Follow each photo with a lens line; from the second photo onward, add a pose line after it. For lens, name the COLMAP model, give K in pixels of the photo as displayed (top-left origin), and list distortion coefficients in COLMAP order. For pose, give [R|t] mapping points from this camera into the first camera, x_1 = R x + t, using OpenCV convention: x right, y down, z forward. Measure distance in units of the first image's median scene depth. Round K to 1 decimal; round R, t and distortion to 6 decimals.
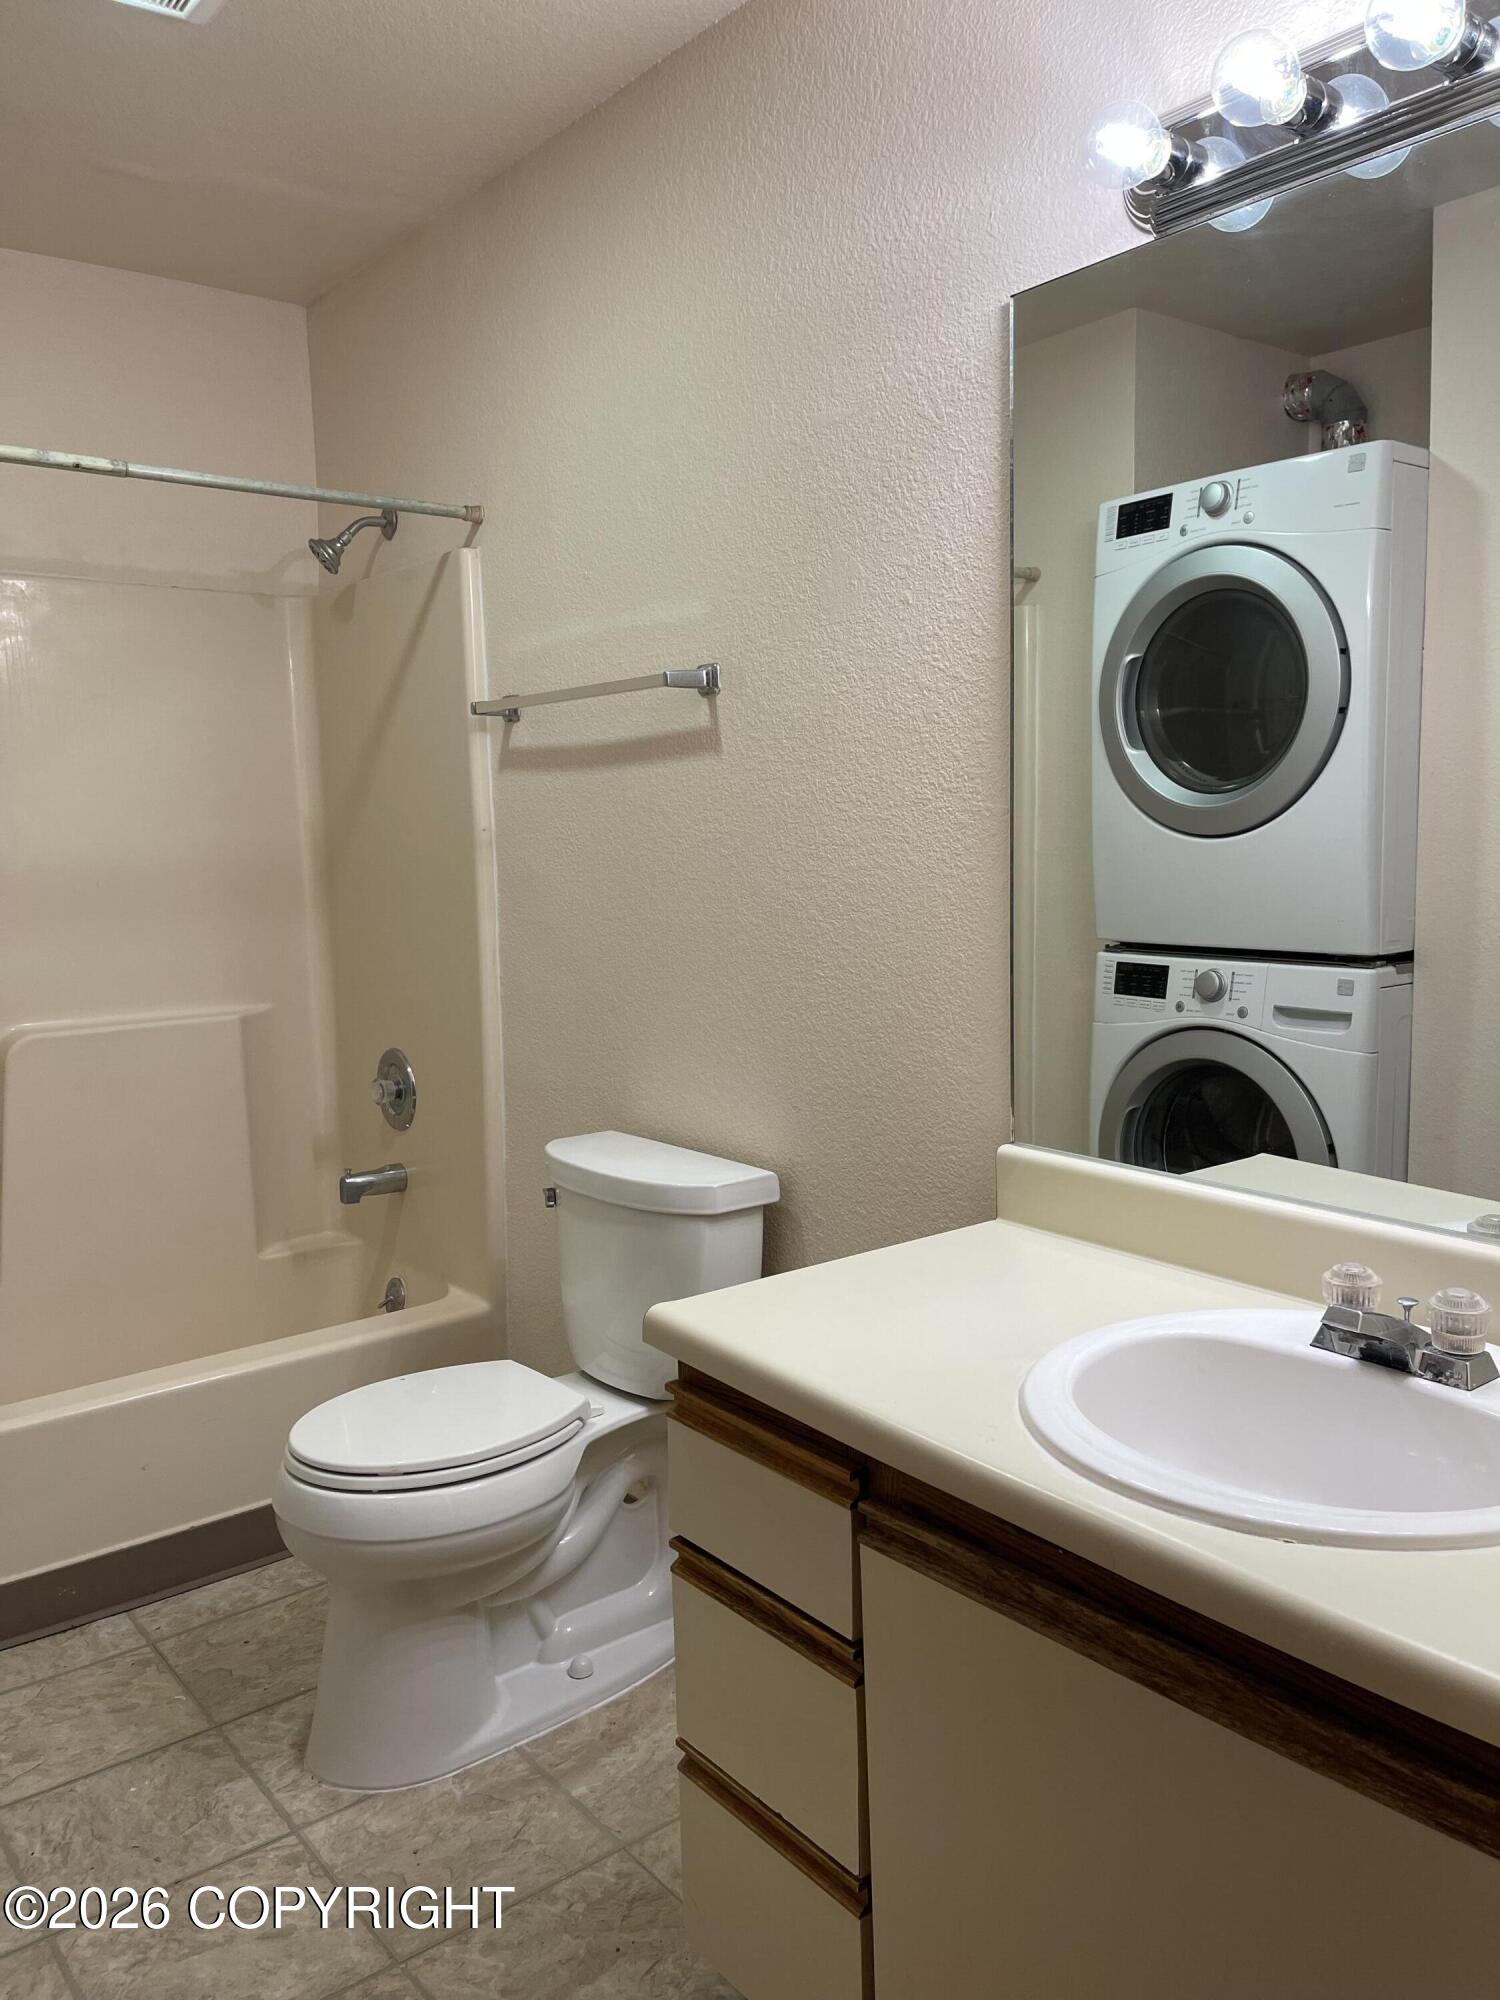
lens RADIAL K [[1511.9, 0, 754.6], [0, 1511.9, 1031.2], [0, 0, 1]] dist [0.065649, -0.124396]
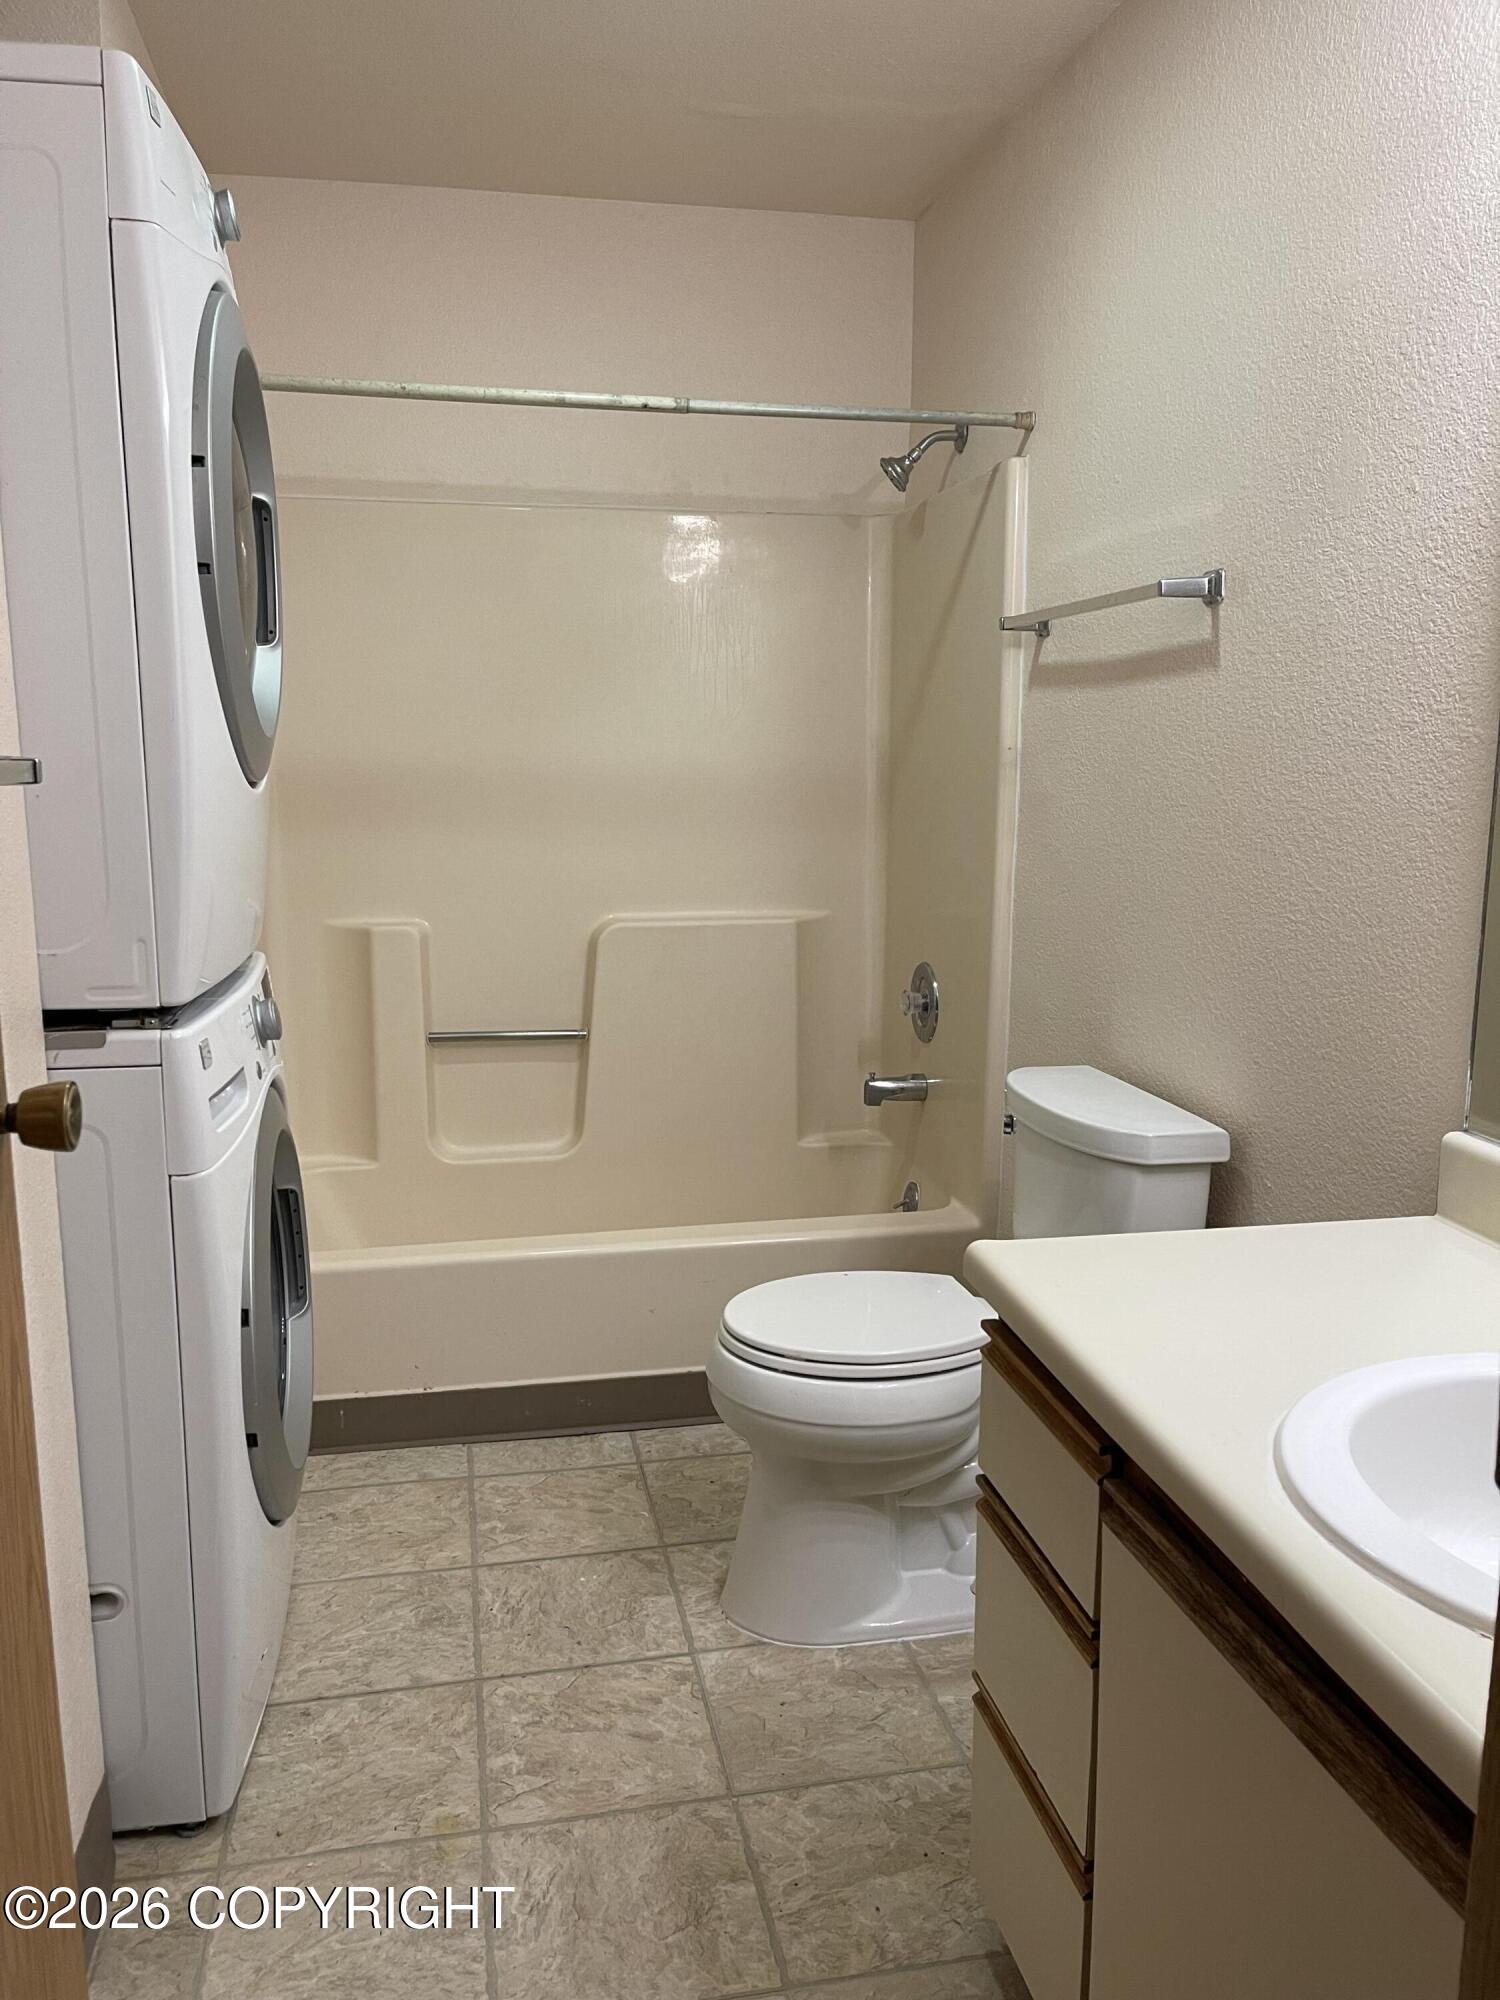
lens RADIAL K [[1514.1, 0, 746.3], [0, 1514.1, 1049.9], [0, 0, 1]] dist [0.040708, -0.054993]
pose [[0.880816, 0.112115, -0.459992, 0.178459], [-0.081182, 0.992934, 0.086560, -0.011563], [0.466446, -0.038900, 0.883694, 0.047322]]
